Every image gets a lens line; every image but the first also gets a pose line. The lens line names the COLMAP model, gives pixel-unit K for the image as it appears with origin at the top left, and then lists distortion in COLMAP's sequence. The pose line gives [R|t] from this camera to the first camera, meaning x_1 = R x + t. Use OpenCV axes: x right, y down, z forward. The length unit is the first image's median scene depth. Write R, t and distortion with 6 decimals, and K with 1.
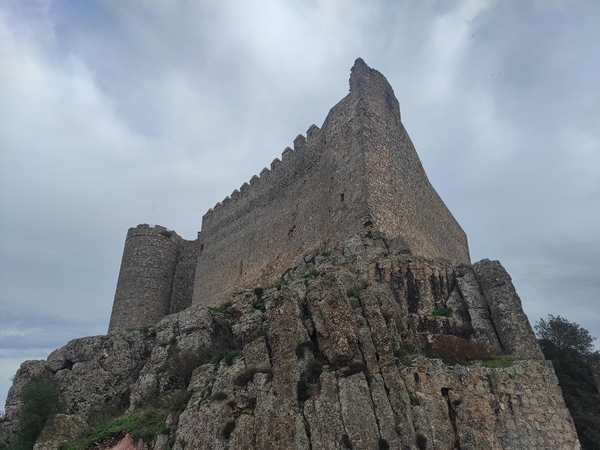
lens RADIAL K [[433.7, 0, 296.8], [0, 433.7, 222.7], [0, 0, 1]] dist [0.048455, -0.039146]
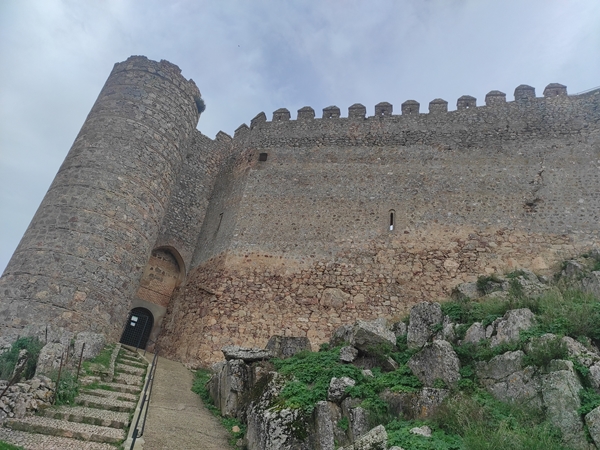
lens RADIAL K [[433.7, 0, 296.8], [0, 433.7, 222.7], [0, 0, 1]] dist [0.048455, -0.039146]
pose [[0.756549, 0.421486, 0.499983, -0.563078], [-0.396008, 0.903731, -0.162628, 0.274464], [-0.520396, -0.074961, 0.850629, 0.600751]]
